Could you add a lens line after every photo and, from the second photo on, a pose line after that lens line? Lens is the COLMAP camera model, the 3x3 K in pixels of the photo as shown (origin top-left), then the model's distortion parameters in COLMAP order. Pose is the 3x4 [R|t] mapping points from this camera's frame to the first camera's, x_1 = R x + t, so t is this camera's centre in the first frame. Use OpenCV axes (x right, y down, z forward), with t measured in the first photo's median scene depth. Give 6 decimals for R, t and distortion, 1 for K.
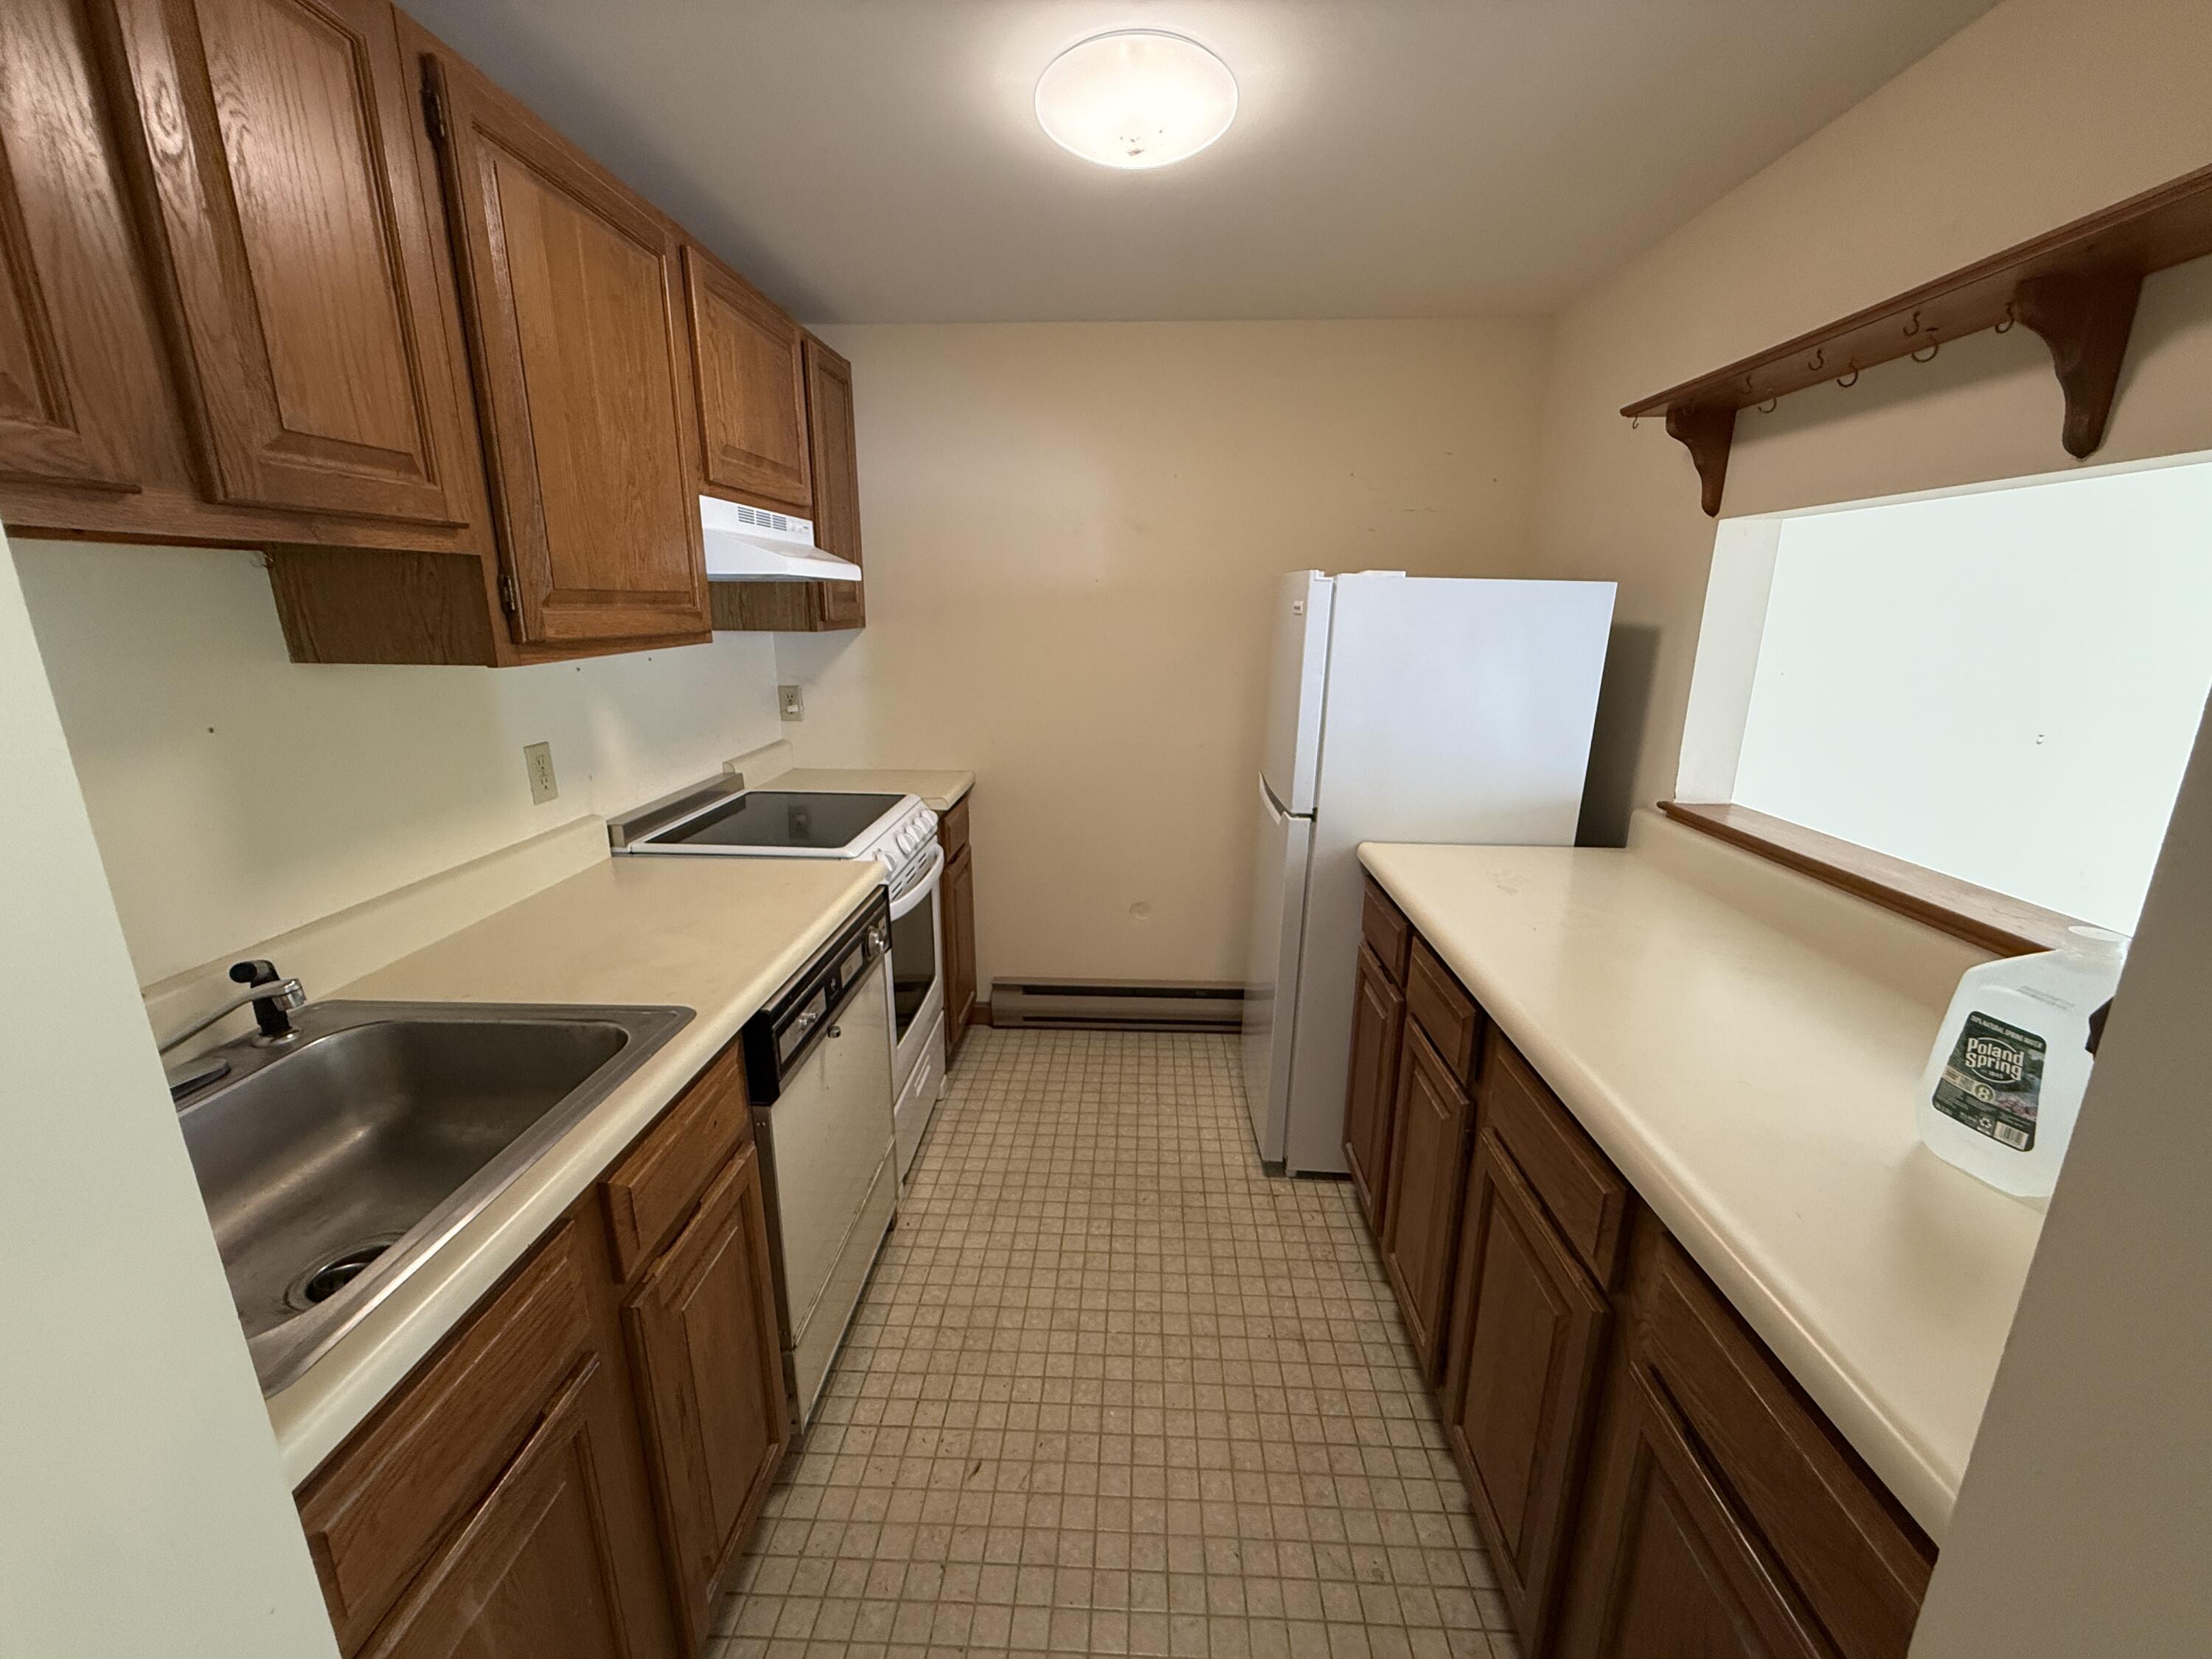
lens RADIAL K [[881.7, 0, 1102.9], [0, 881.7, 829.9], [0, 0, 1]] dist [-0.000852, -0.000012]
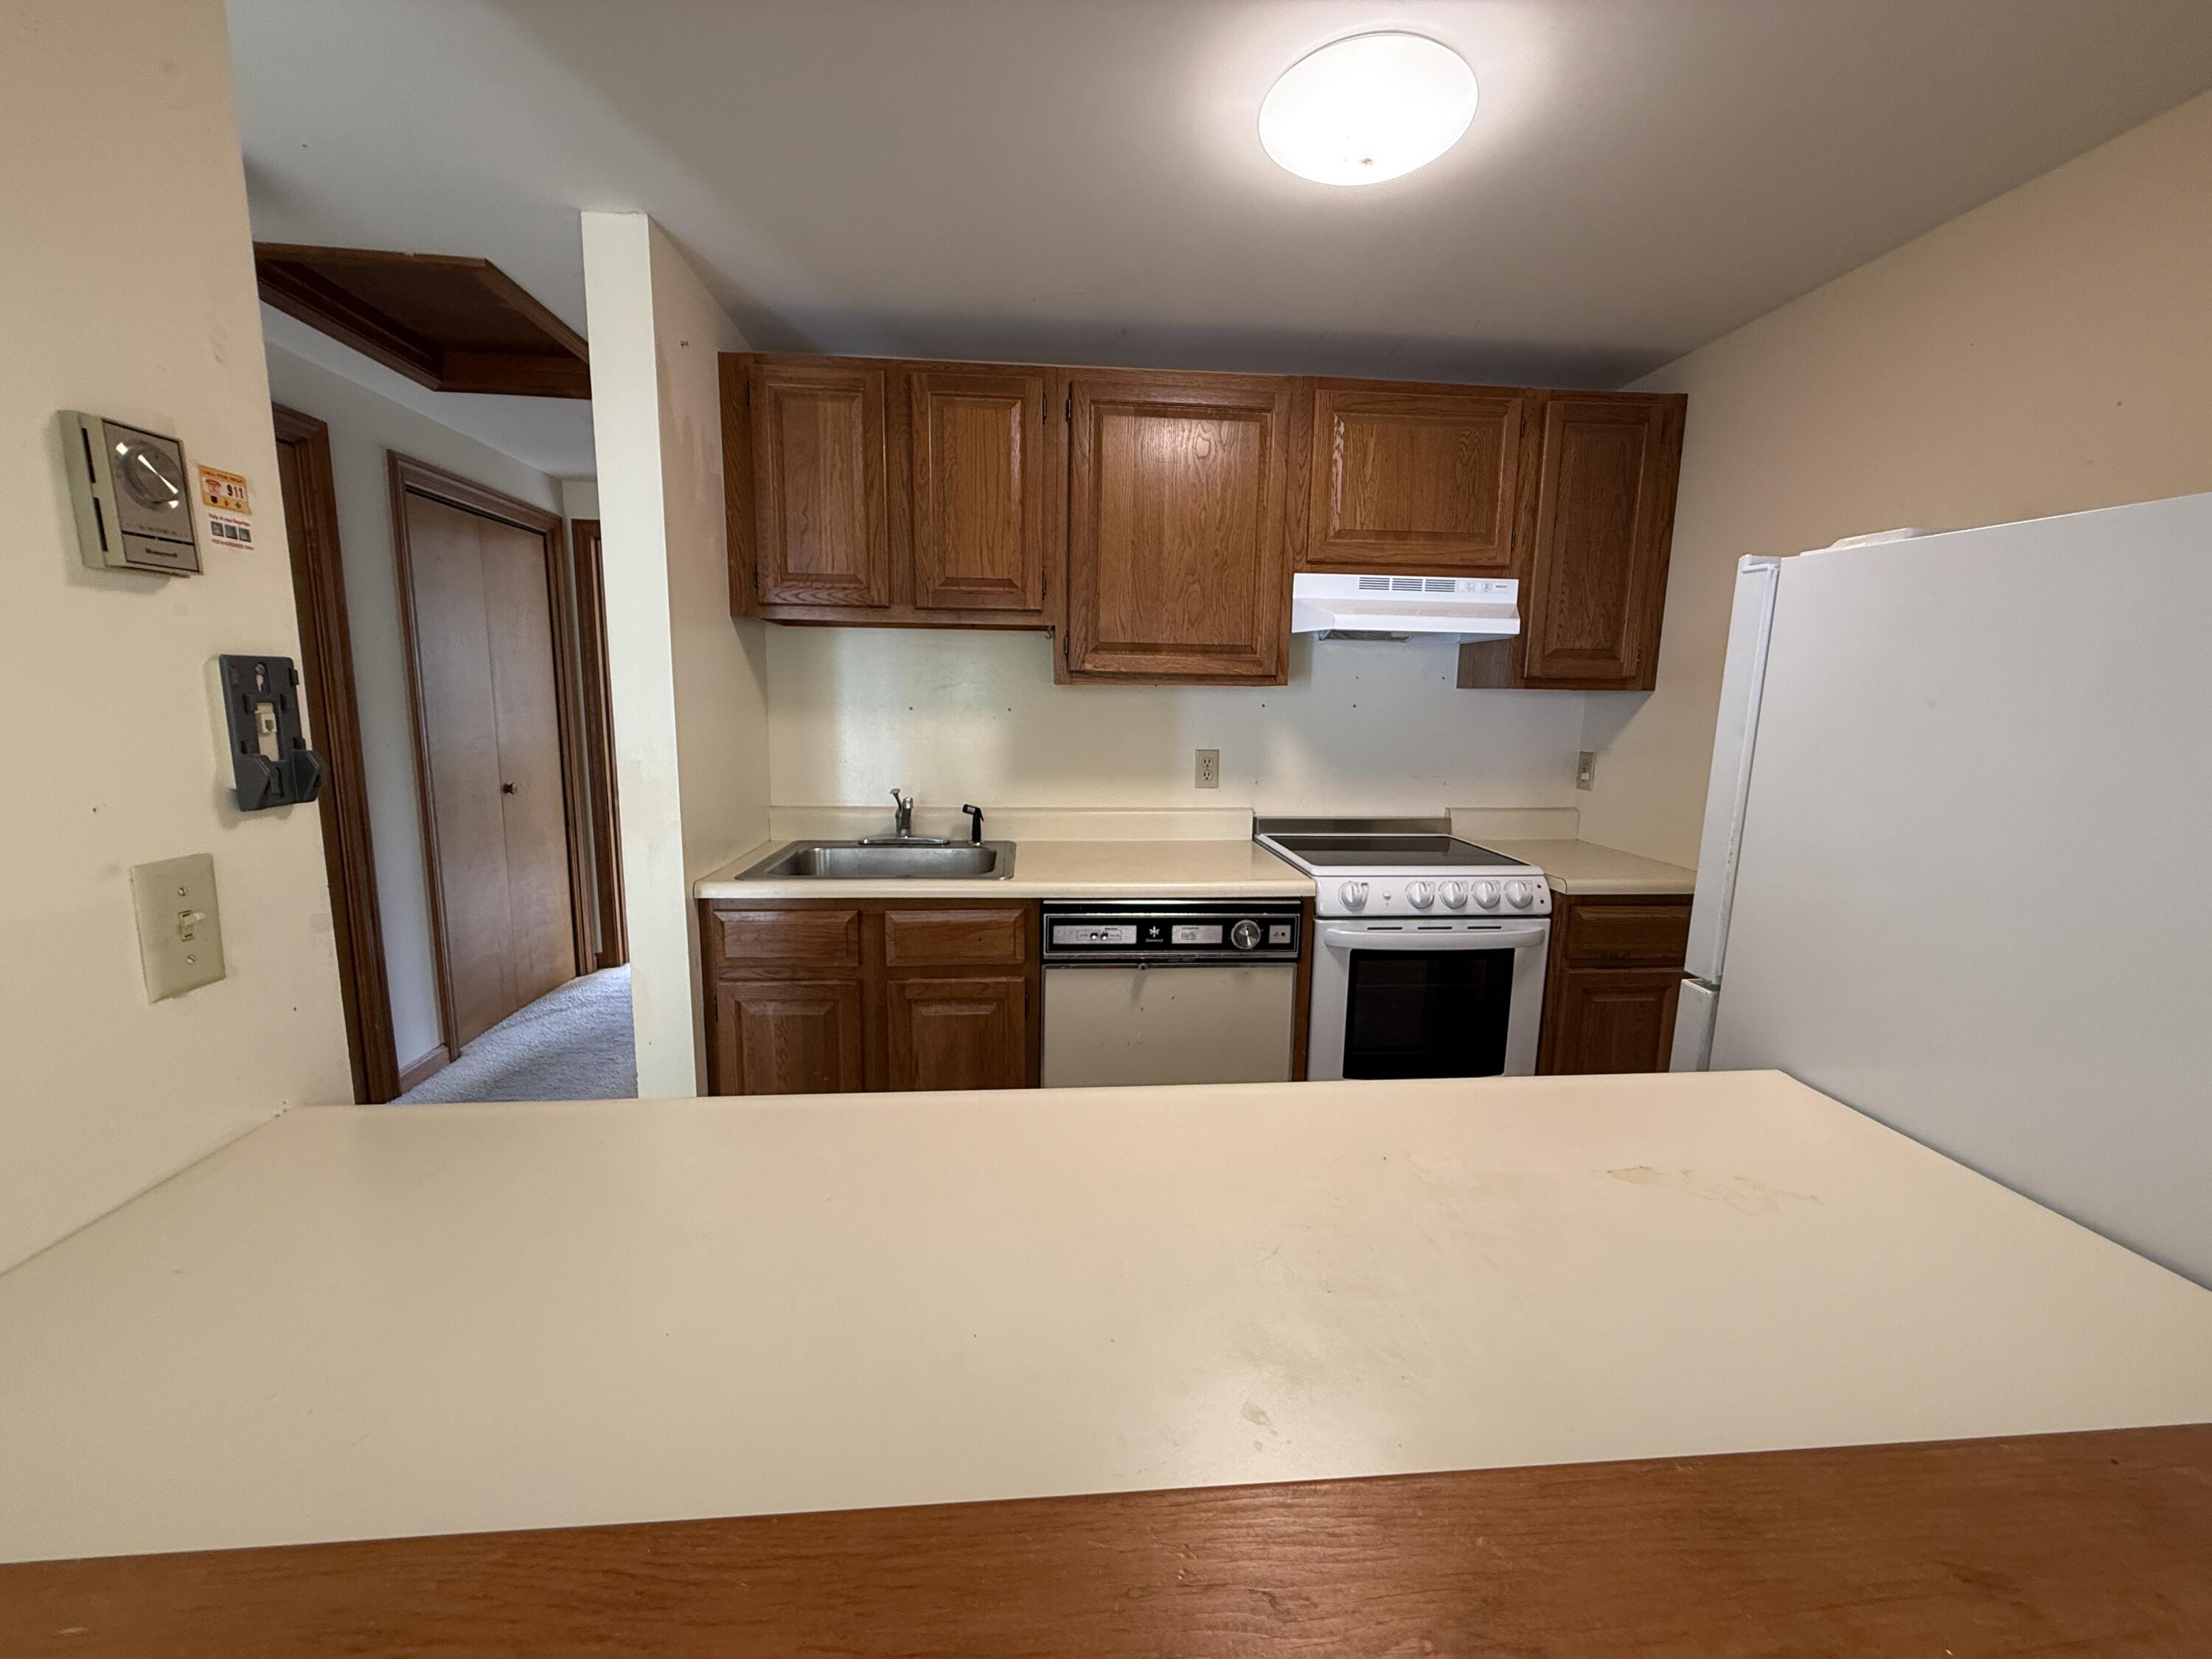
lens RADIAL K [[876.2, 0, 1098.1], [0, 876.2, 834.0], [0, 0, 1]] dist [0.000298, 0.000080]
pose [[0.136290, 0.155398, -0.978405, 1.140471], [-0.262752, 0.957920, 0.115543, -0.113503], [0.955189, 0.241331, 0.171386, 0.808566]]
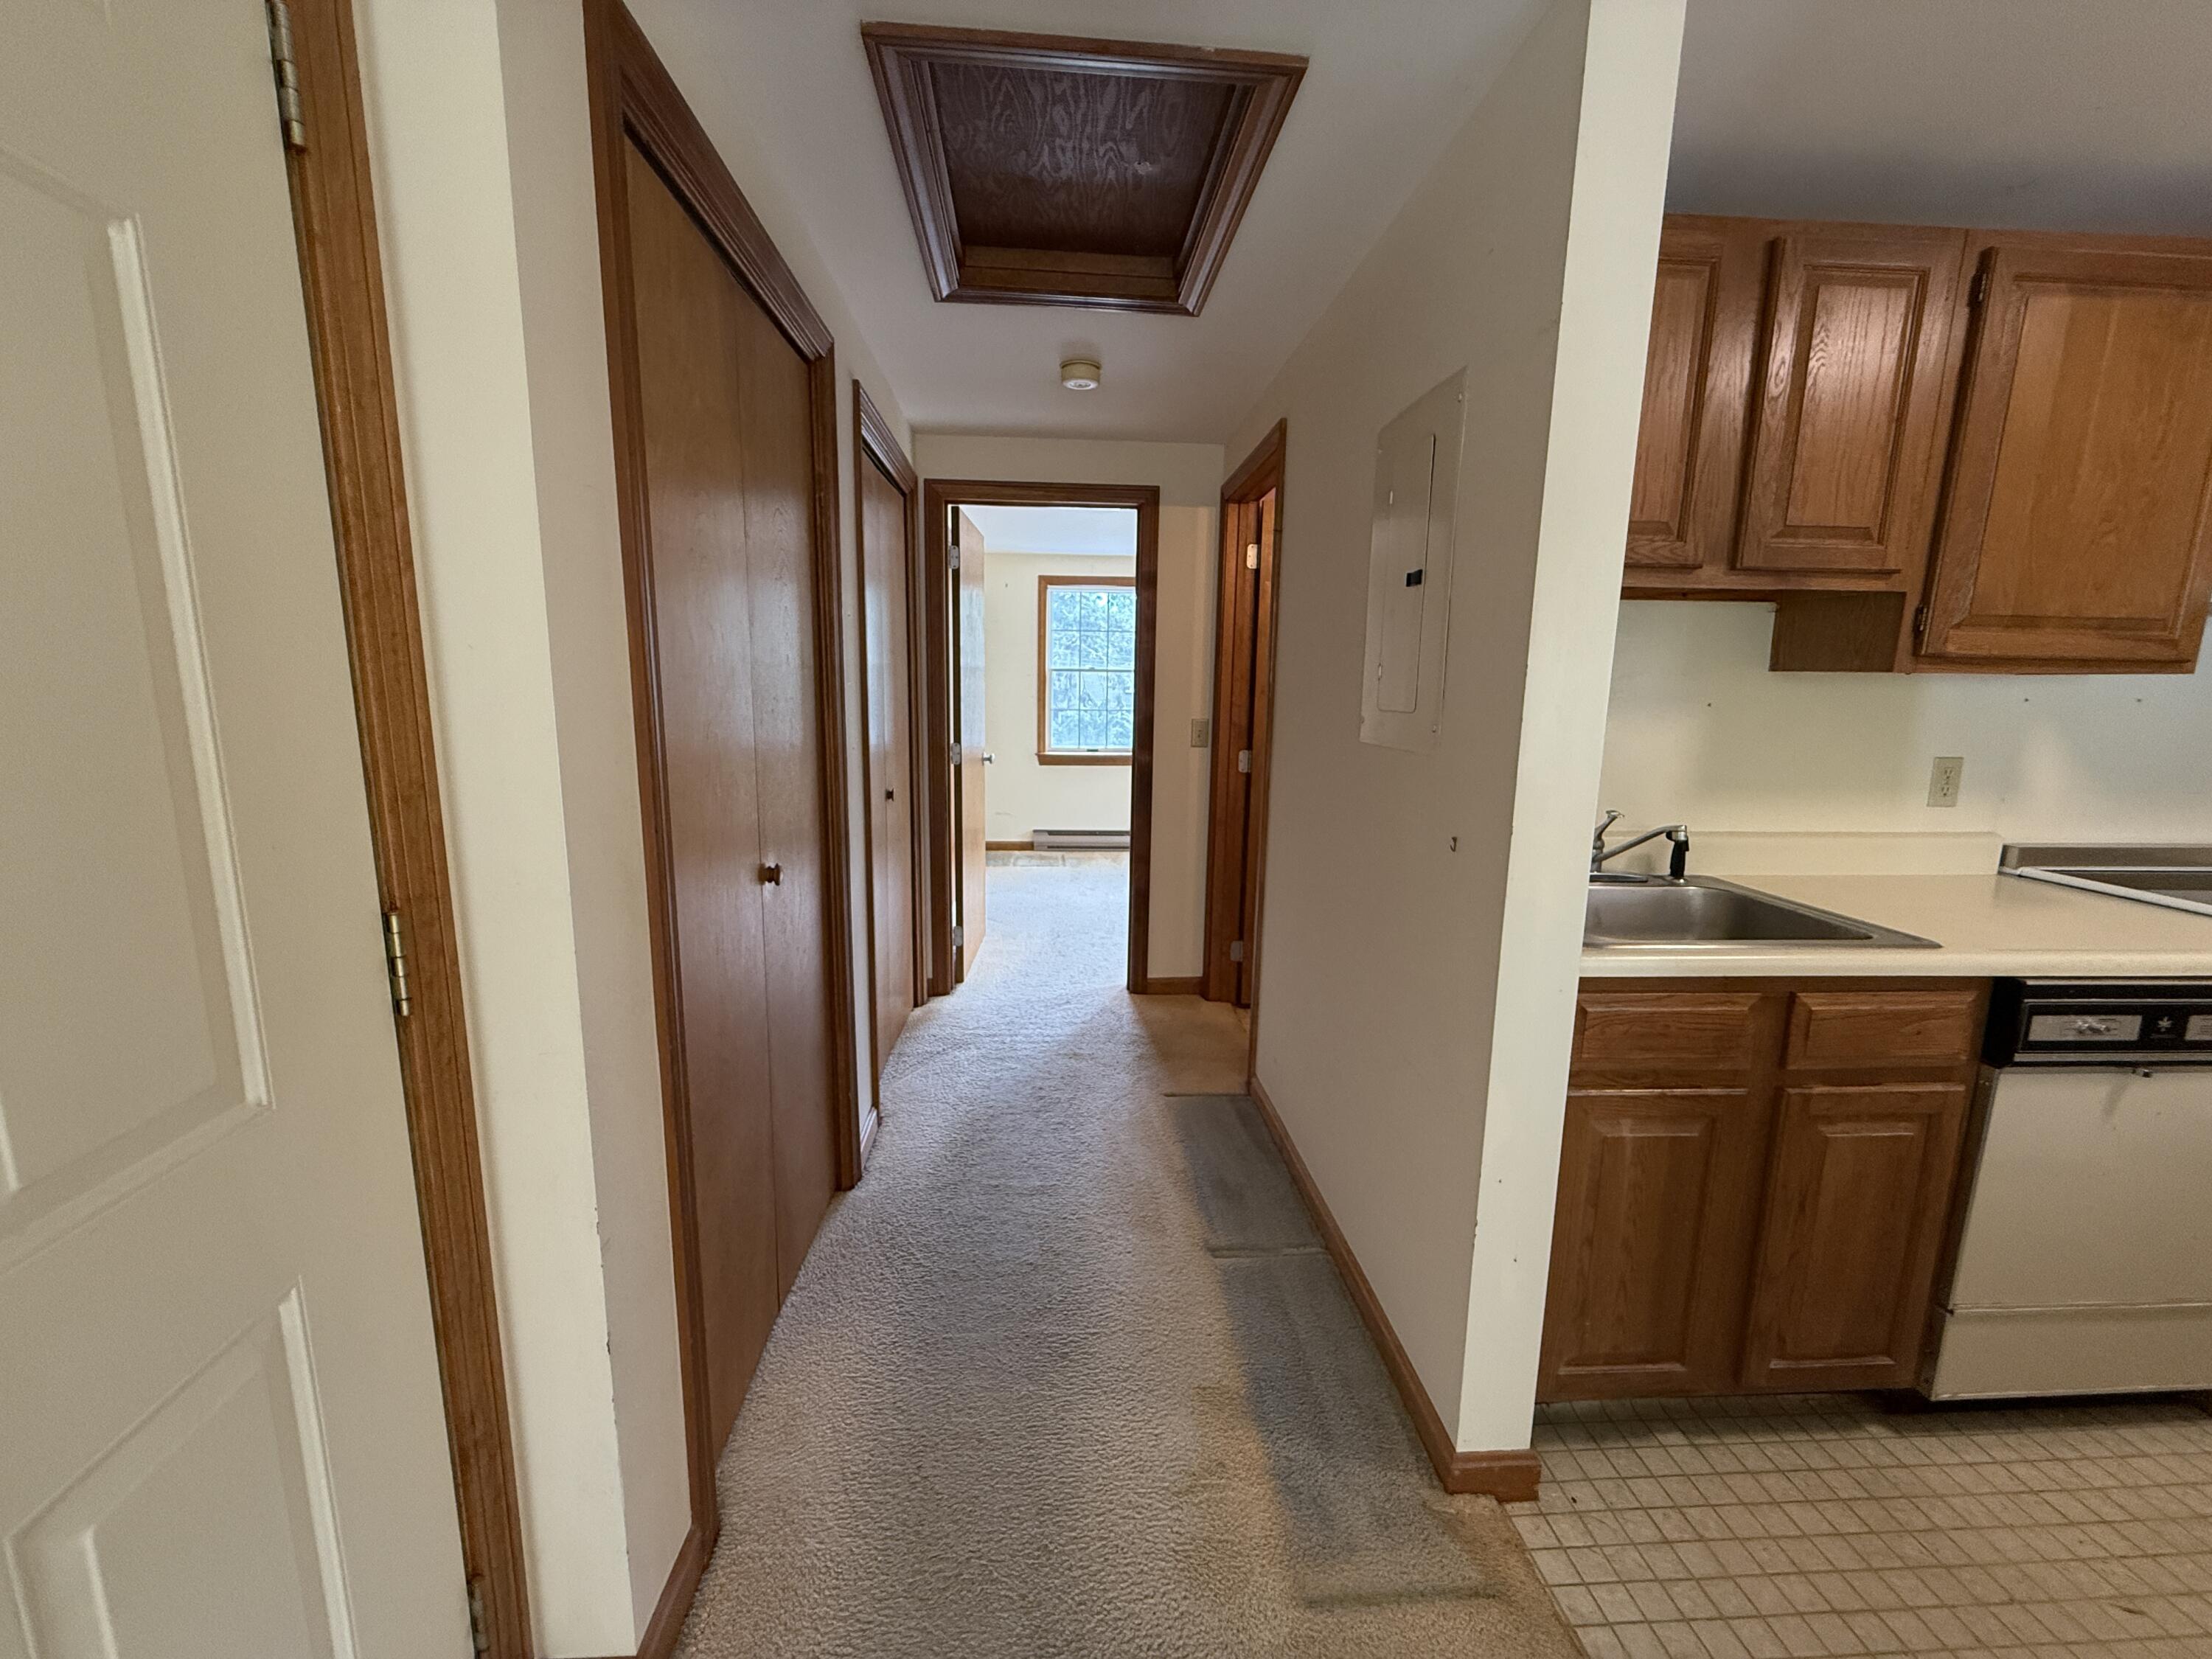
lens RADIAL K [[881.7, 0, 1102.9], [0, 881.7, 829.9], [0, 0, 1]] dist [-0.000852, -0.000012]
pose [[0.108533, 0.167821, -0.979825, 0.542524], [-0.263129, 0.955342, 0.134482, 0.181747], [0.958636, 0.243225, 0.147845, -0.309834]]
